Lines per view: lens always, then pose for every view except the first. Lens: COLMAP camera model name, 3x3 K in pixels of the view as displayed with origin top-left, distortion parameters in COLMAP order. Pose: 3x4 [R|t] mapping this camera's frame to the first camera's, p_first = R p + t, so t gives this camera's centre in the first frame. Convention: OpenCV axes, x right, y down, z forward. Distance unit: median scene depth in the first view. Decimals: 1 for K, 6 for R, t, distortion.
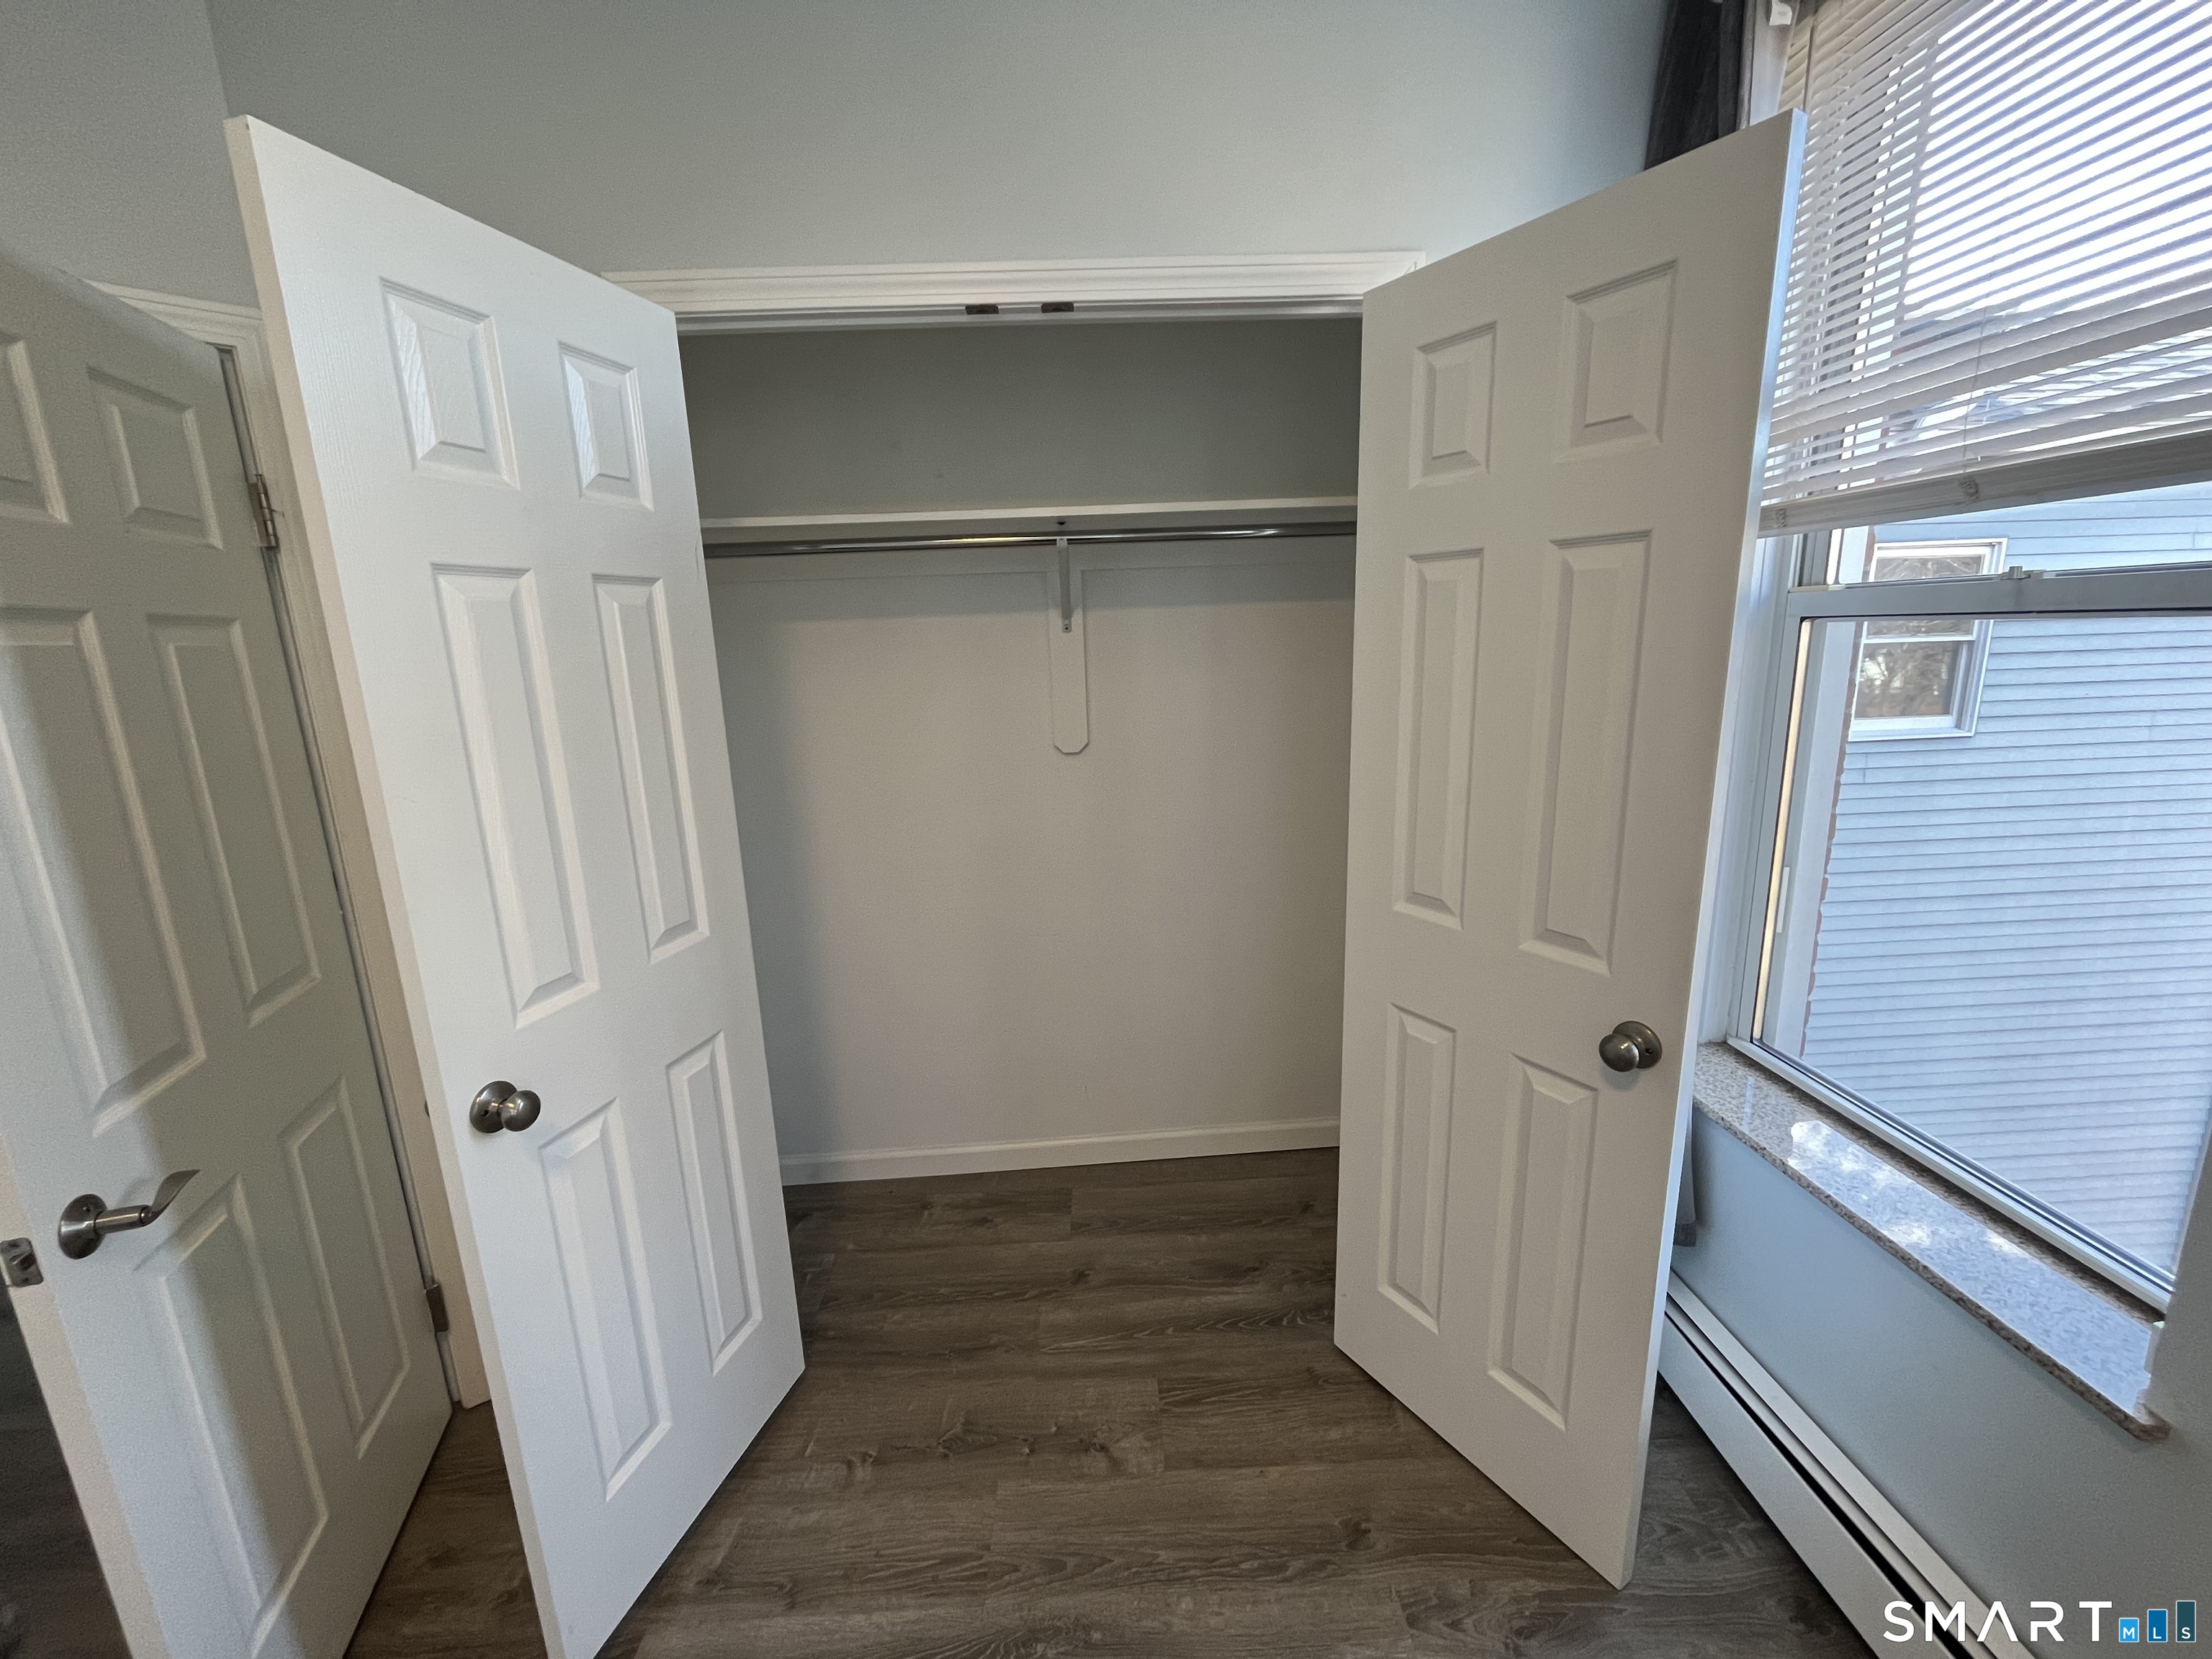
lens RADIAL K [[903.7, 0, 1103.5], [0, 903.7, 811.5], [0, 0, 1]] dist [-0.009251, -0.000009]
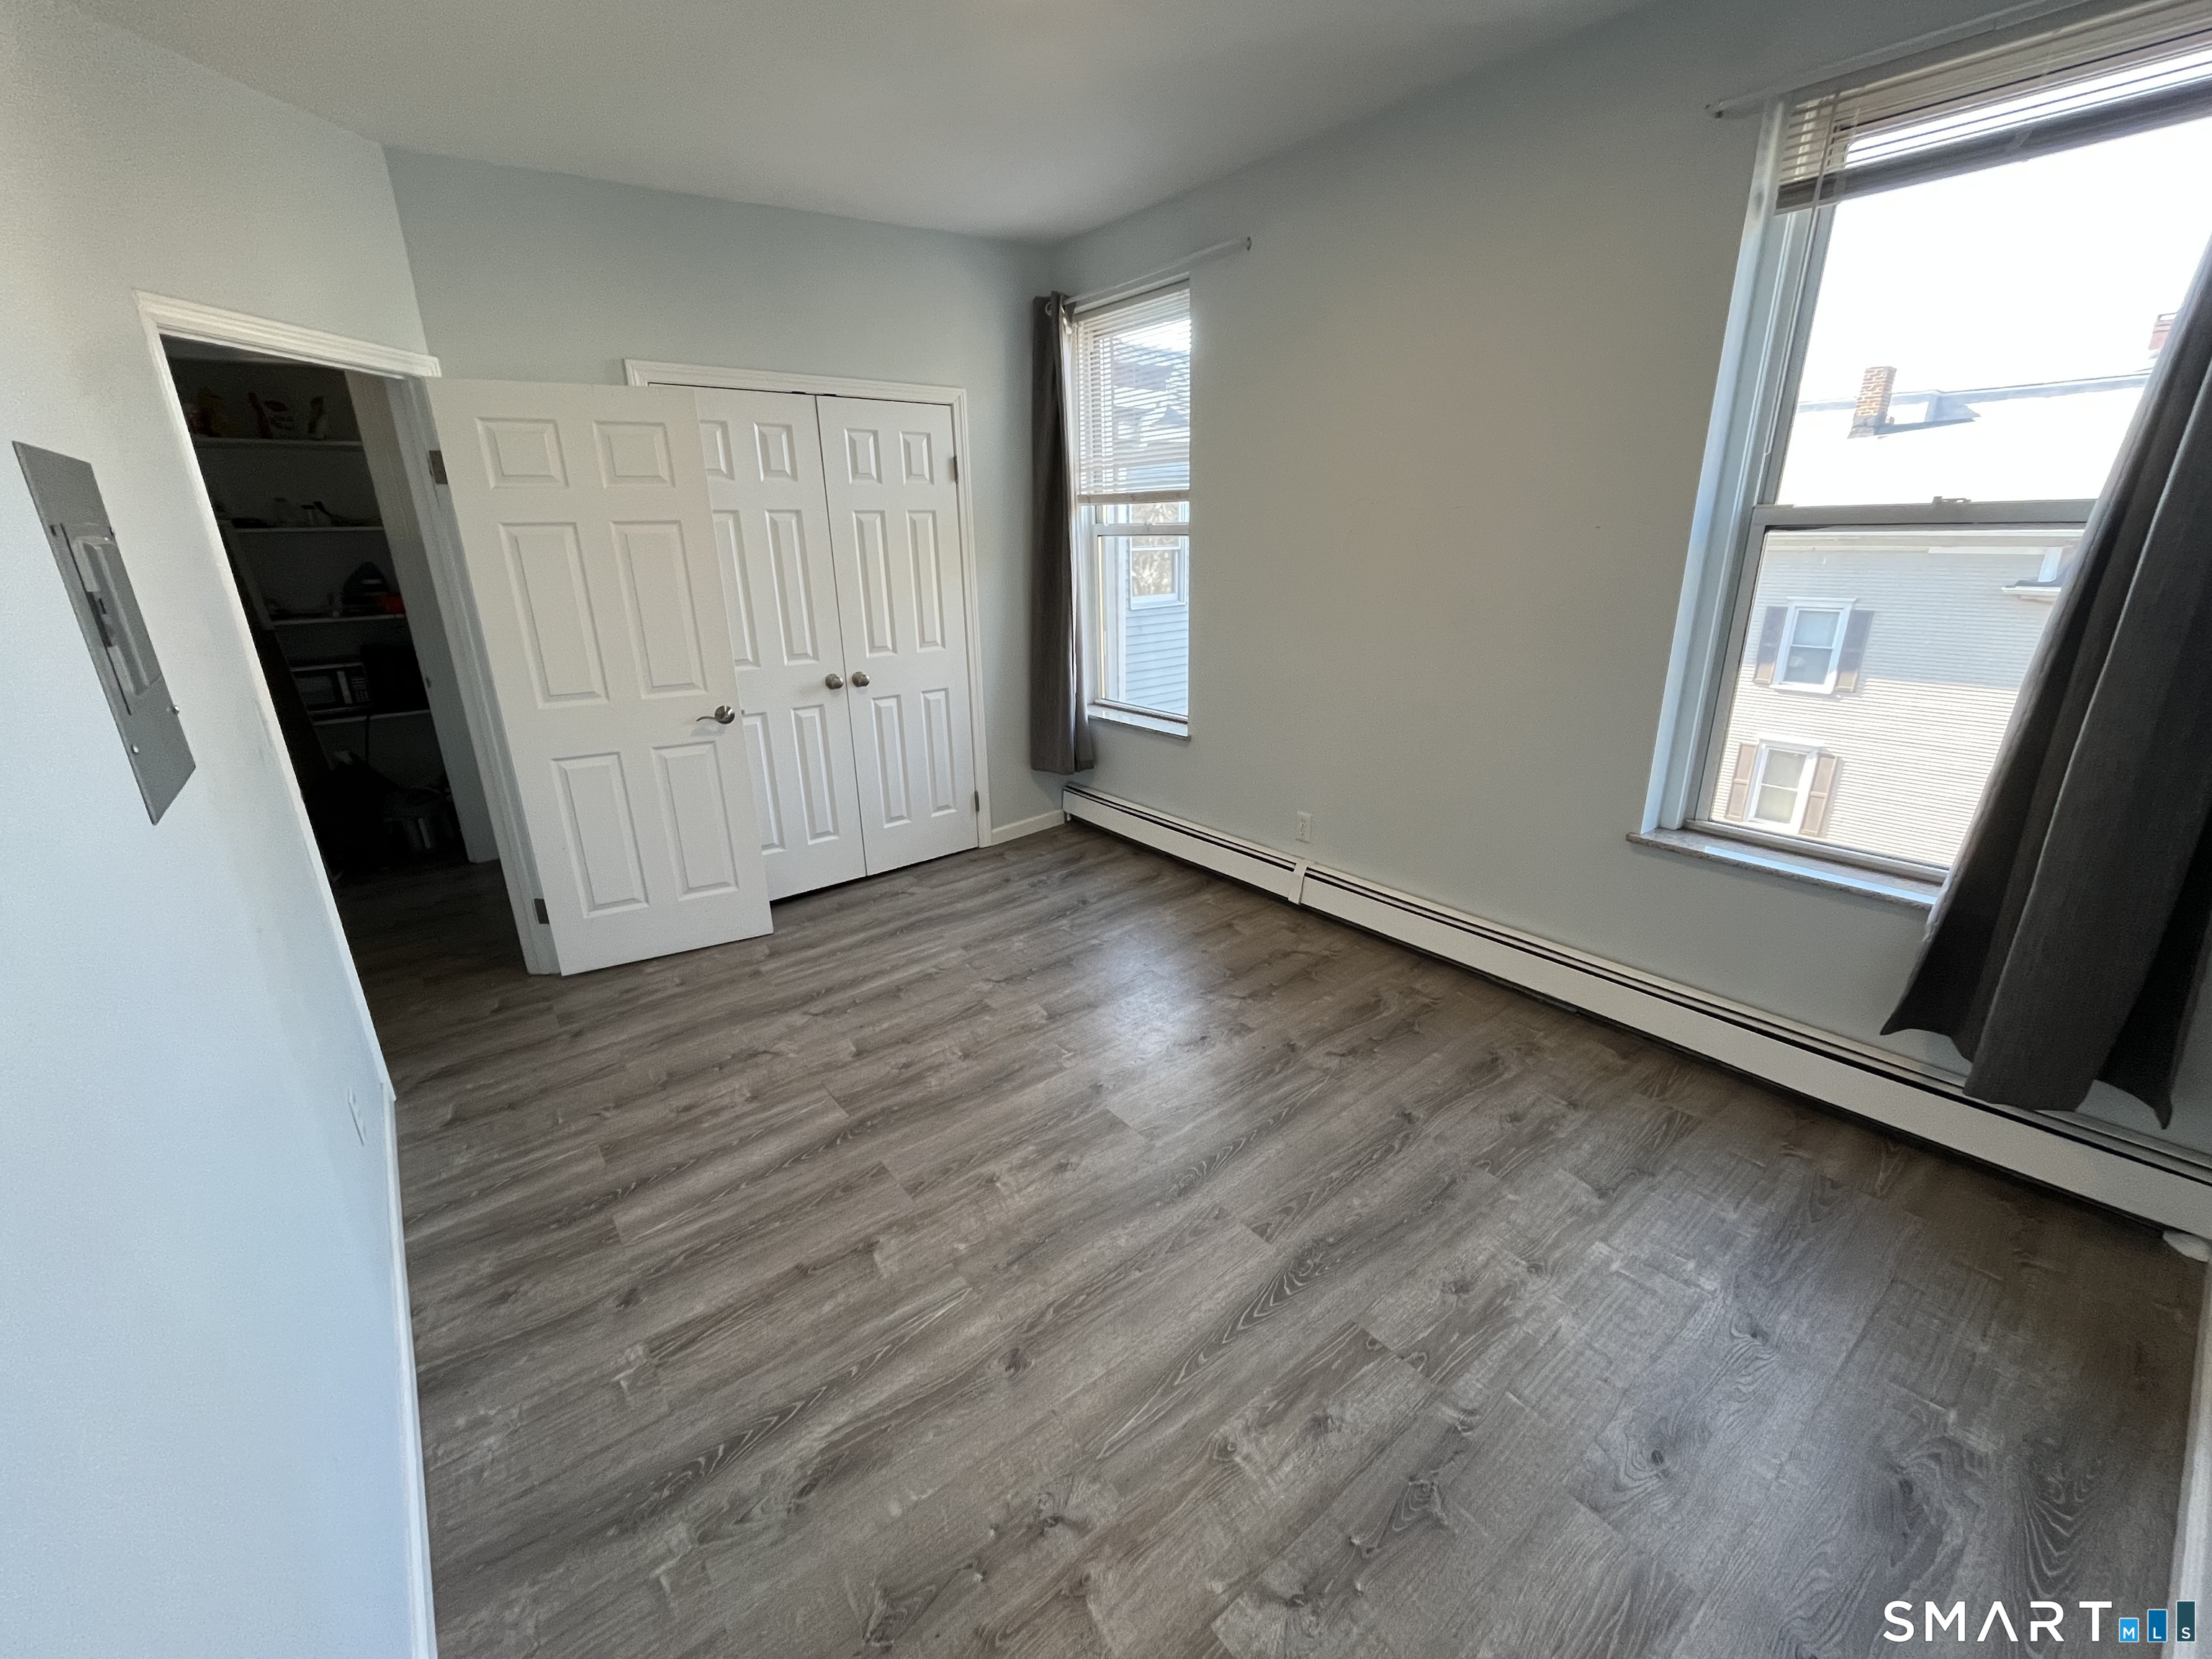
lens RADIAL K [[903.7, 0, 1101.7], [0, 903.7, 831.3], [0, 0, 1]] dist [-0.009251, -0.000009]
pose [[0.806333, -0.174912, 0.565008, -1.004556], [0.121780, 0.983901, 0.130795, 0.337373], [-0.578790, -0.036658, 0.814653, -1.385639]]
